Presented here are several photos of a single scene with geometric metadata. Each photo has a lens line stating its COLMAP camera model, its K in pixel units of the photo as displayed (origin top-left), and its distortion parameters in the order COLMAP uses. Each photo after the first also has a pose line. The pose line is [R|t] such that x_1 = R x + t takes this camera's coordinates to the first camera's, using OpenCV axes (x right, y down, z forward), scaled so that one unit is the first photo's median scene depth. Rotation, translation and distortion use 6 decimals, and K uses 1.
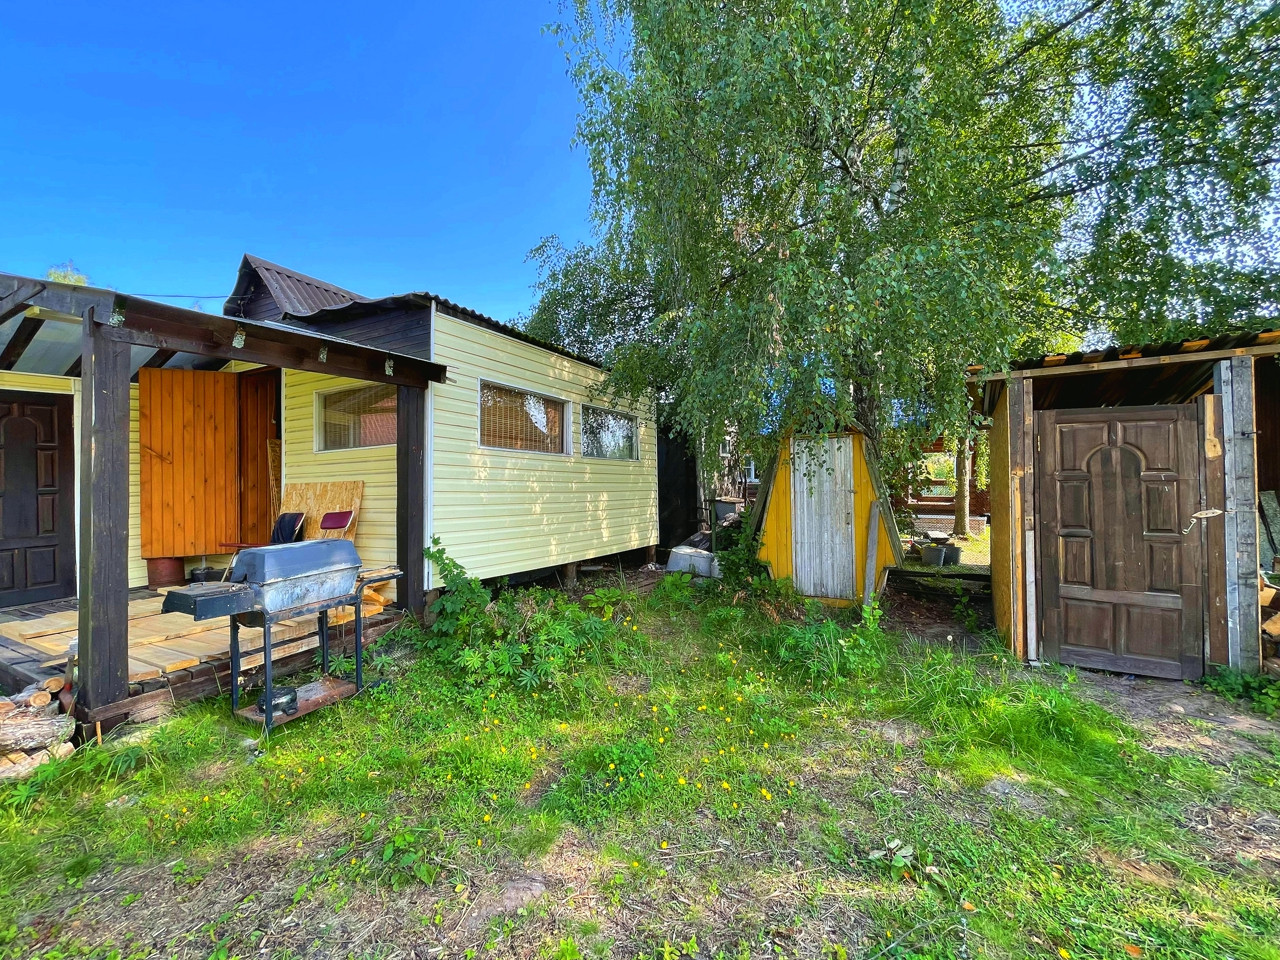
lens RADIAL K [[521.1, 0, 644.4], [0, 521.1, 484.0], [0, 0, 1]] dist [-0.002798, -0.000623]
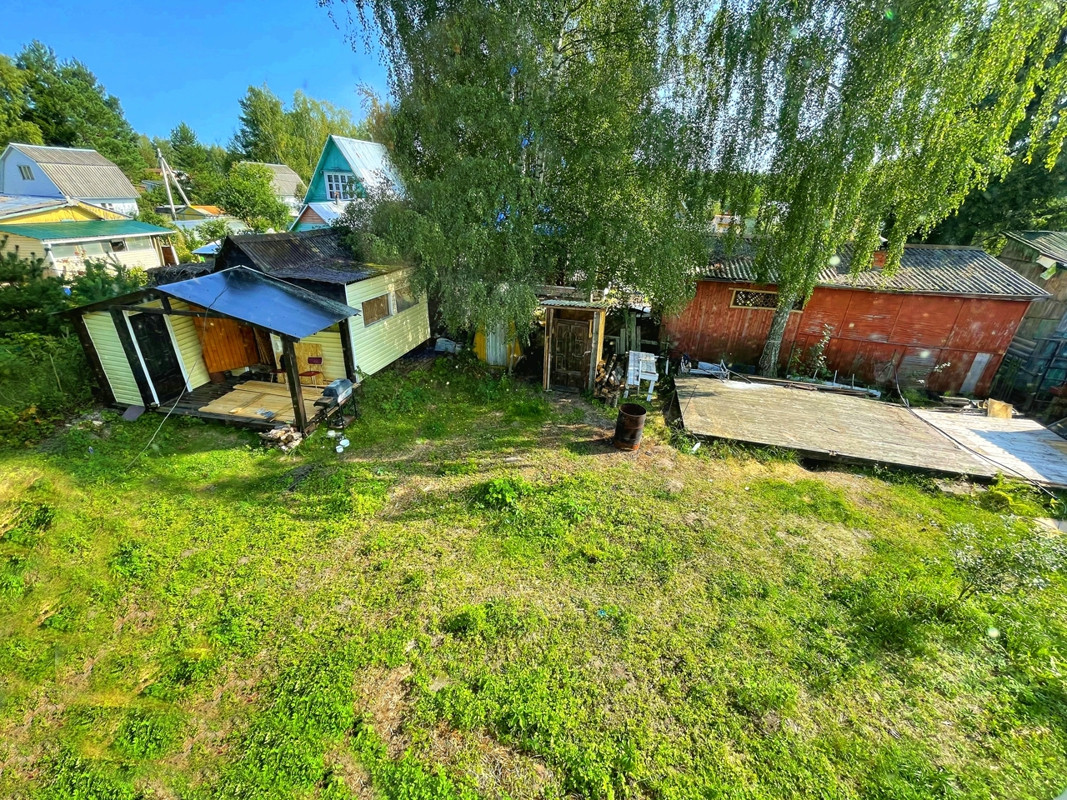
lens RADIAL K [[434.4, 0, 527.6], [0, 434.4, 402.4], [0, 0, 1]] dist [-0.002798, -0.000623]
pose [[0.965165, -0.087378, 0.246622, -0.100394], [-0.027902, 0.902840, 0.429071, -0.780424], [-0.260152, -0.421005, 0.868951, -1.442057]]
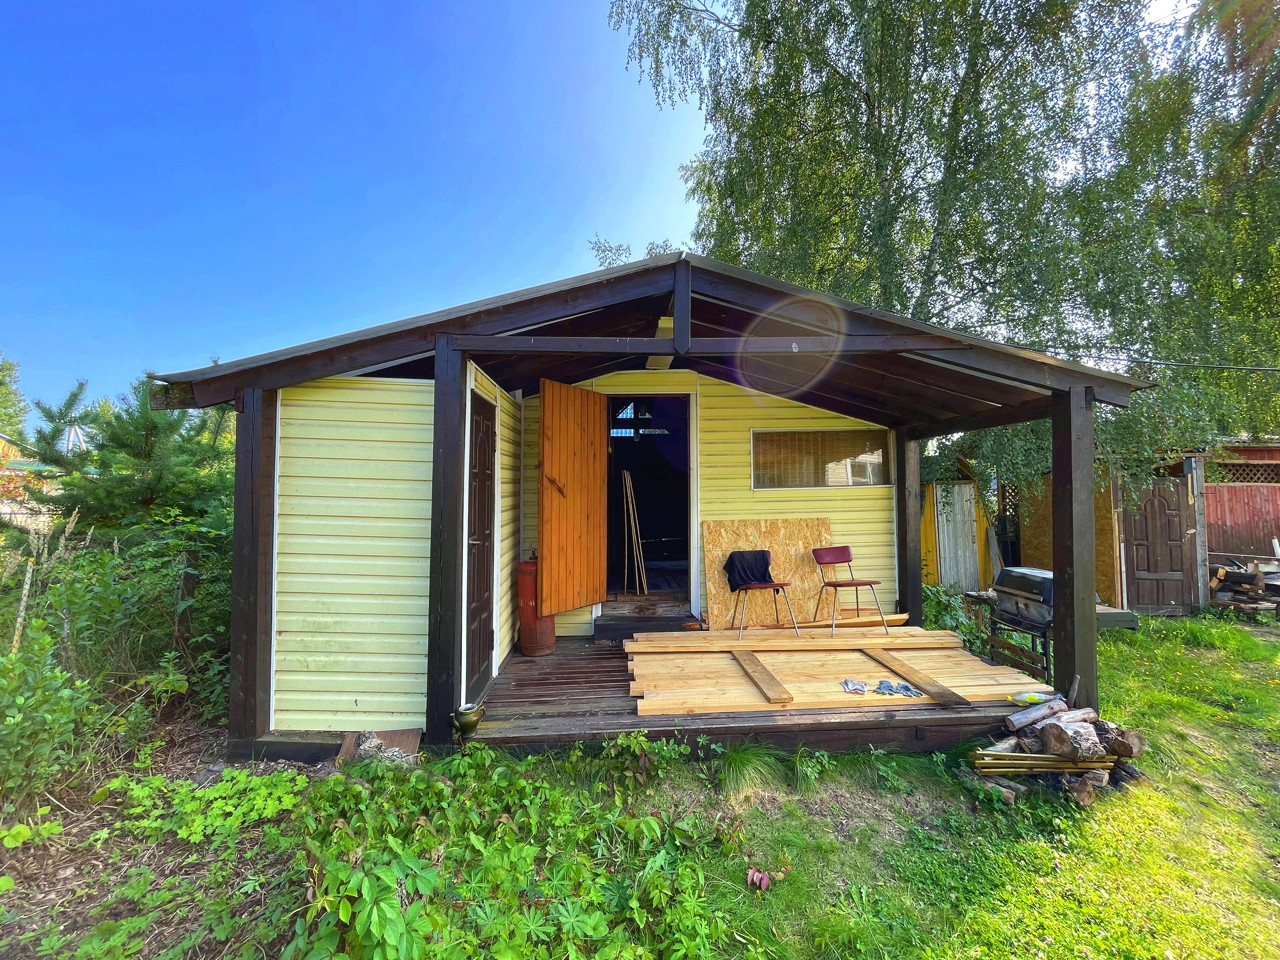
lens RADIAL K [[521.1, 0, 639.5], [0, 521.1, 484.6], [0, 0, 1]] dist [-0.002798, -0.000623]
pose [[0.860722, 0.023504, 0.508532, -1.556602], [-0.001861, 0.999072, -0.043026, -0.030868], [-0.509071, 0.036087, 0.859968, 0.280519]]
